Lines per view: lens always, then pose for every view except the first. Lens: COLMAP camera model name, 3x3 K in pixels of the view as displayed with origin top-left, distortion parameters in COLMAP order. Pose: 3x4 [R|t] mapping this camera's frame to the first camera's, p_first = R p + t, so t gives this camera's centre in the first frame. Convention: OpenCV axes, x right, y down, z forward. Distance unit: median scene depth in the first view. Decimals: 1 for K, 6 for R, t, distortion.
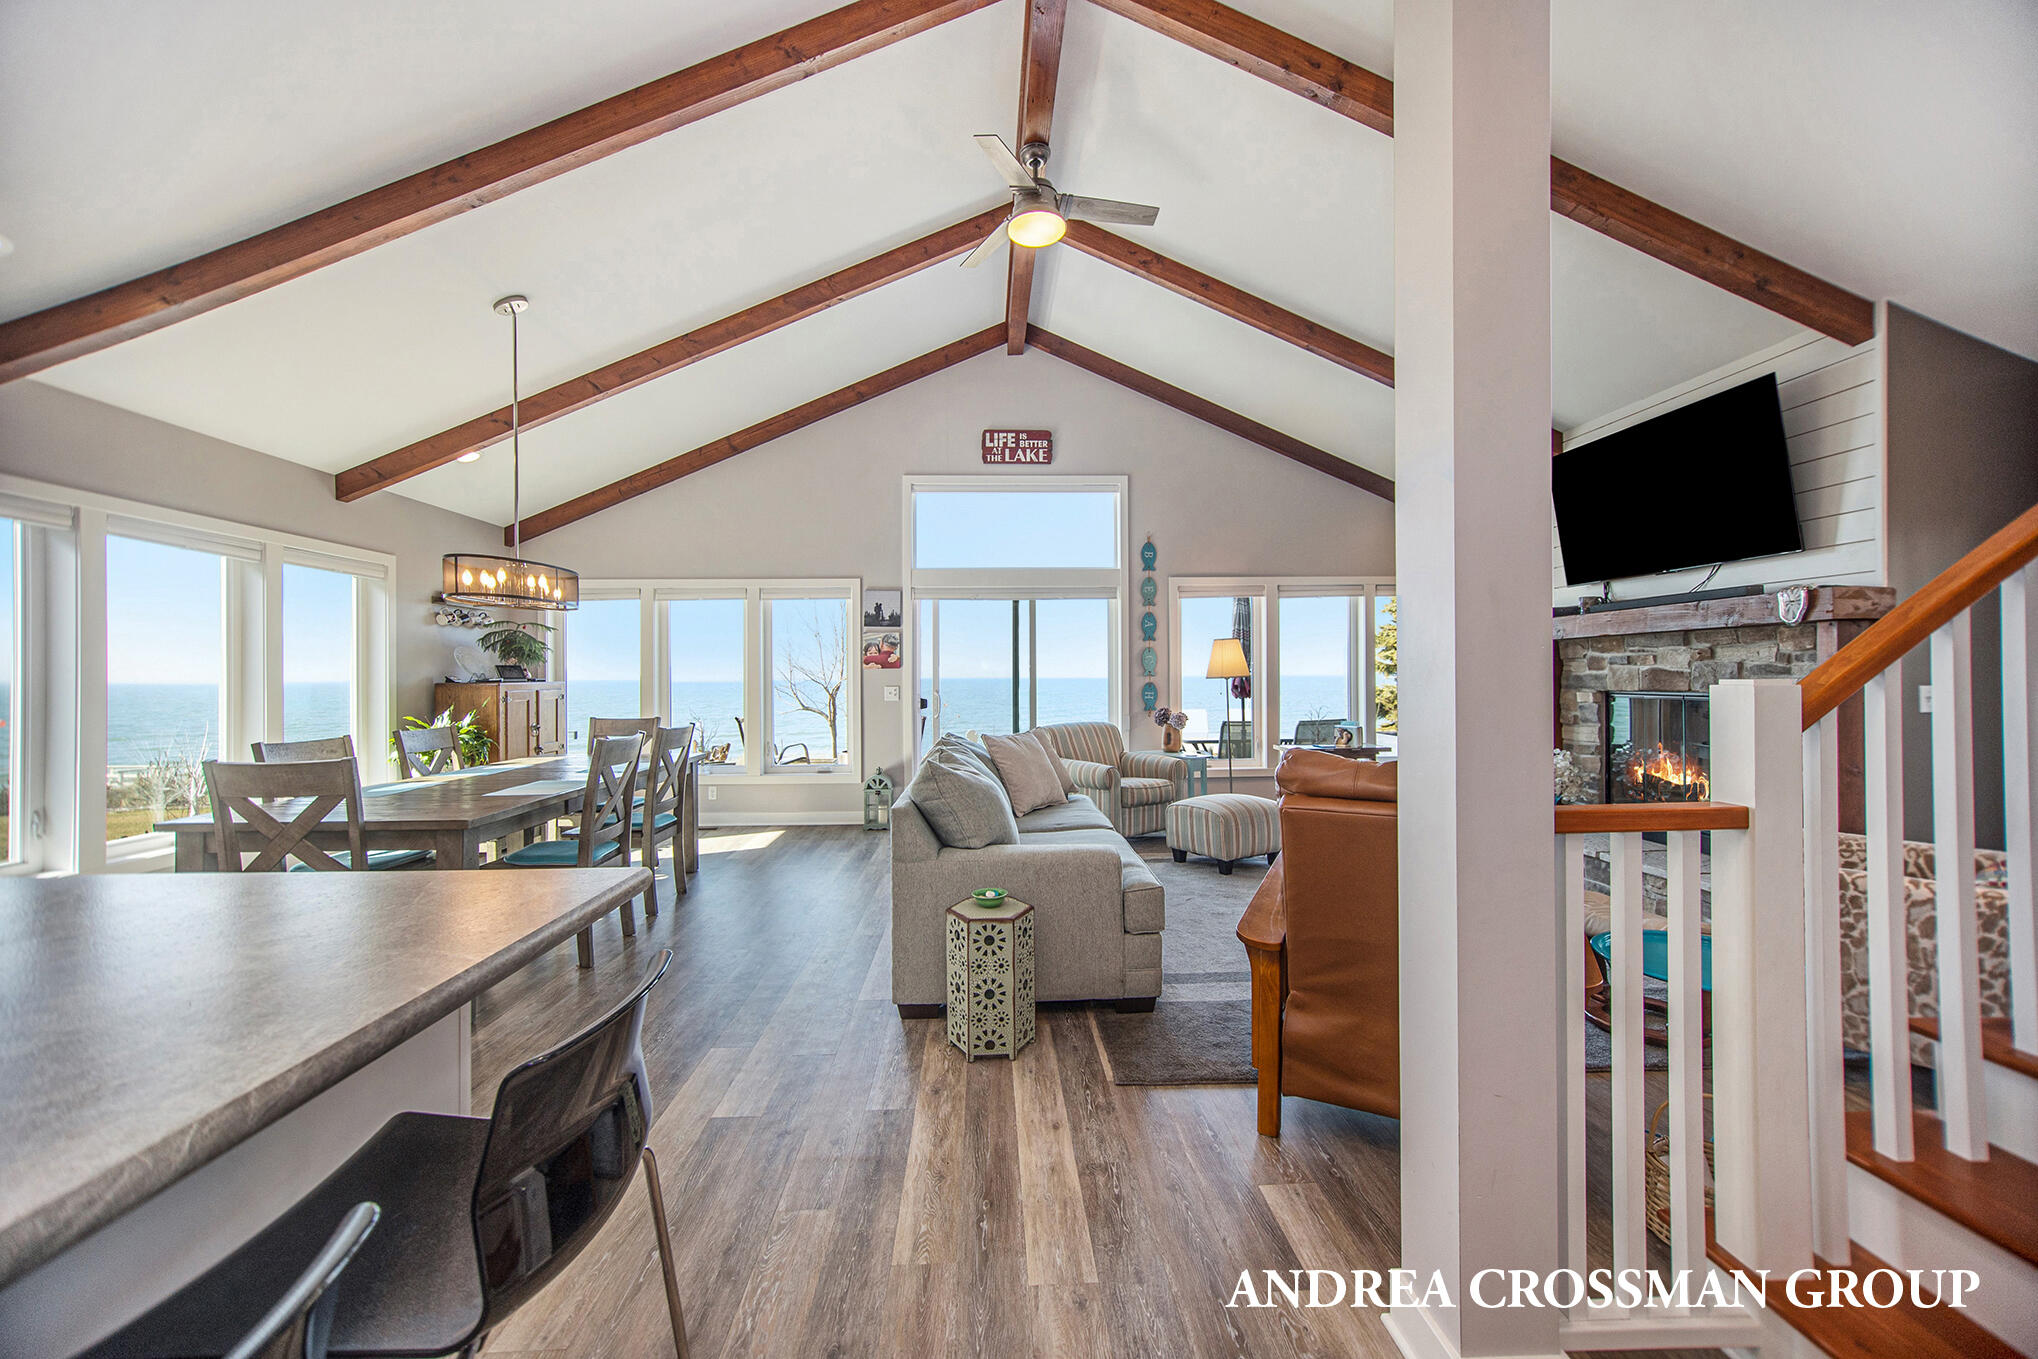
lens RADIAL K [[776.8, 0, 1020.2], [0, 776.8, 669.6], [0, 0, 1]] dist [-0.011301, 0.005403]
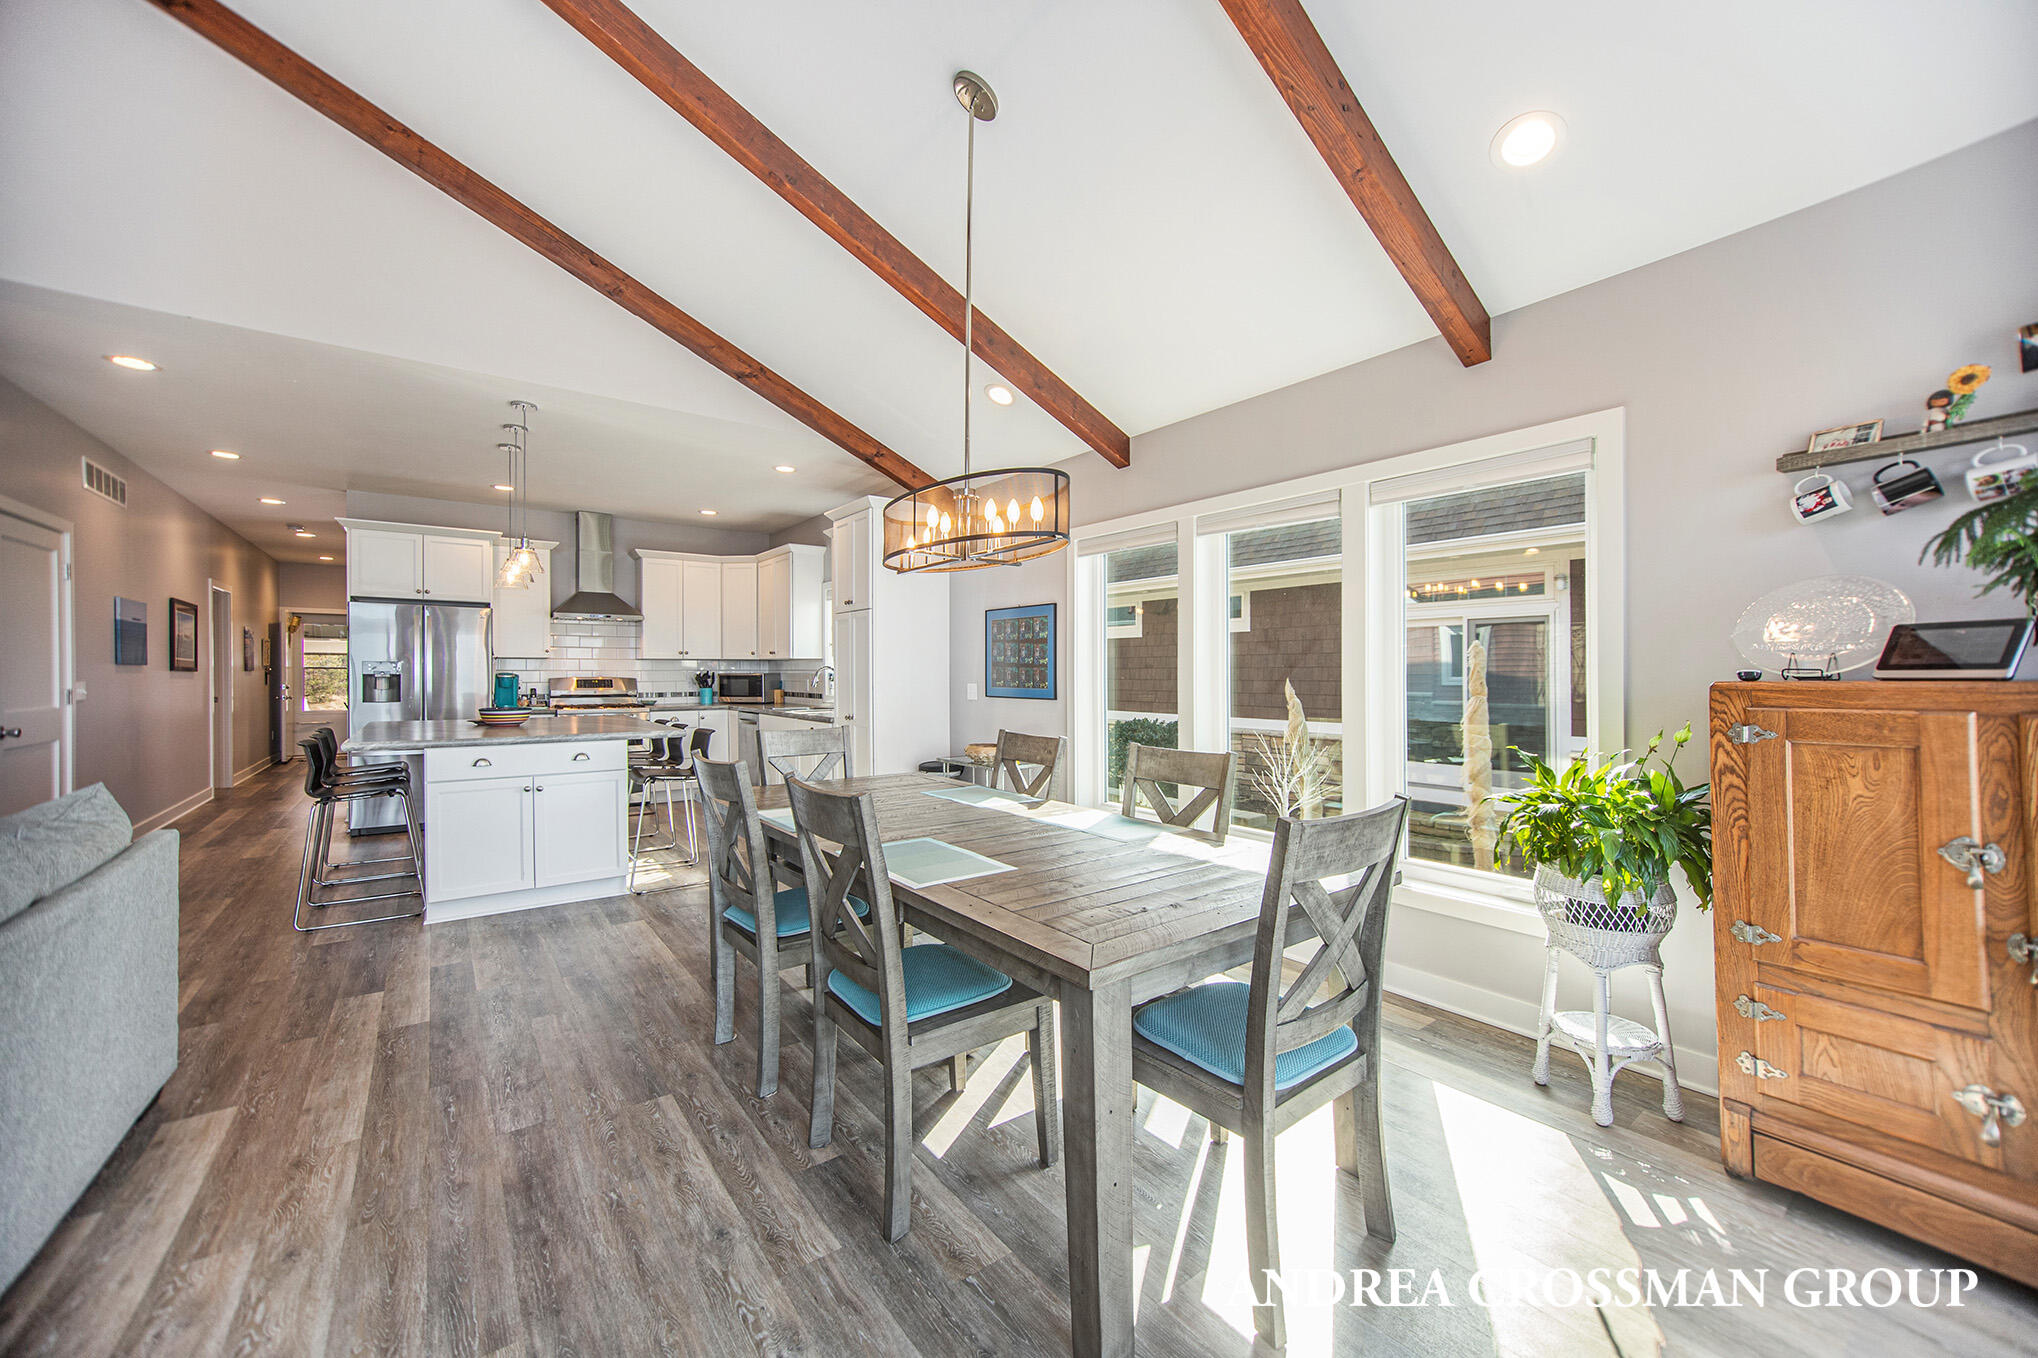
lens RADIAL K [[776.8, 0, 1006.6], [0, 776.8, 674.0], [0, 0, 1]] dist [-0.011301, 0.005403]
pose [[-0.824910, 0.009401, -0.565186, -0.194540], [0.012867, 0.999915, -0.002148, 0.011842], [0.565118, -0.009045, -0.824960, 0.993338]]
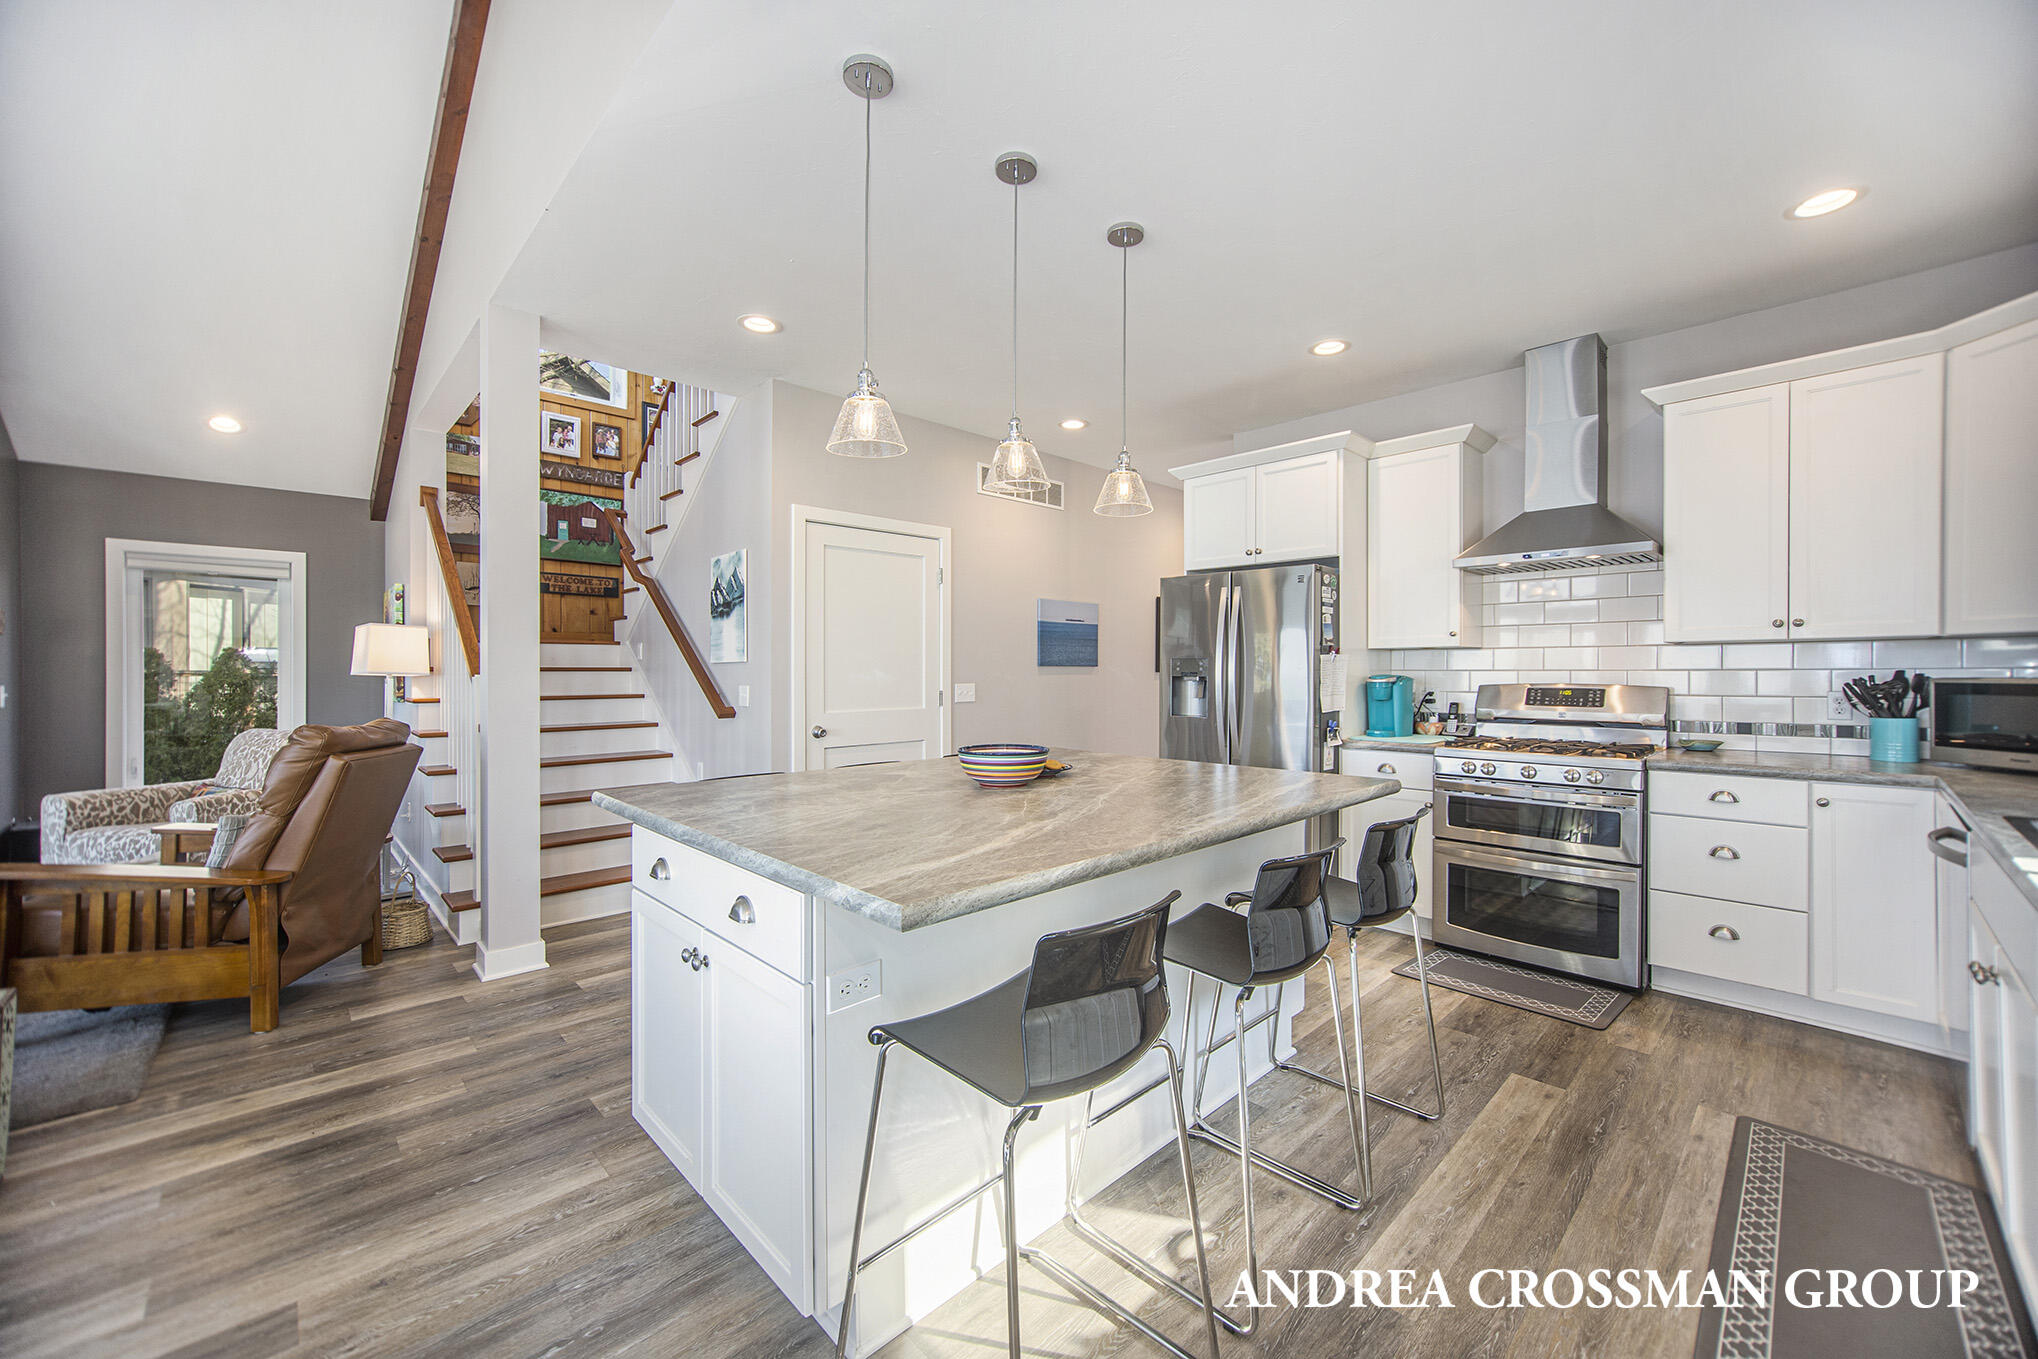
lens RADIAL K [[800.6, 0, 1056.1], [0, 800.6, 672.7], [0, 0, 1]] dist [-0.000630, 0.001924]
pose [[-0.683371, 0.009278, 0.730013, -0.525906], [-0.003382, 0.999868, -0.015873, 0.008324], [-0.730064, -0.013316, -0.683249, 0.327823]]
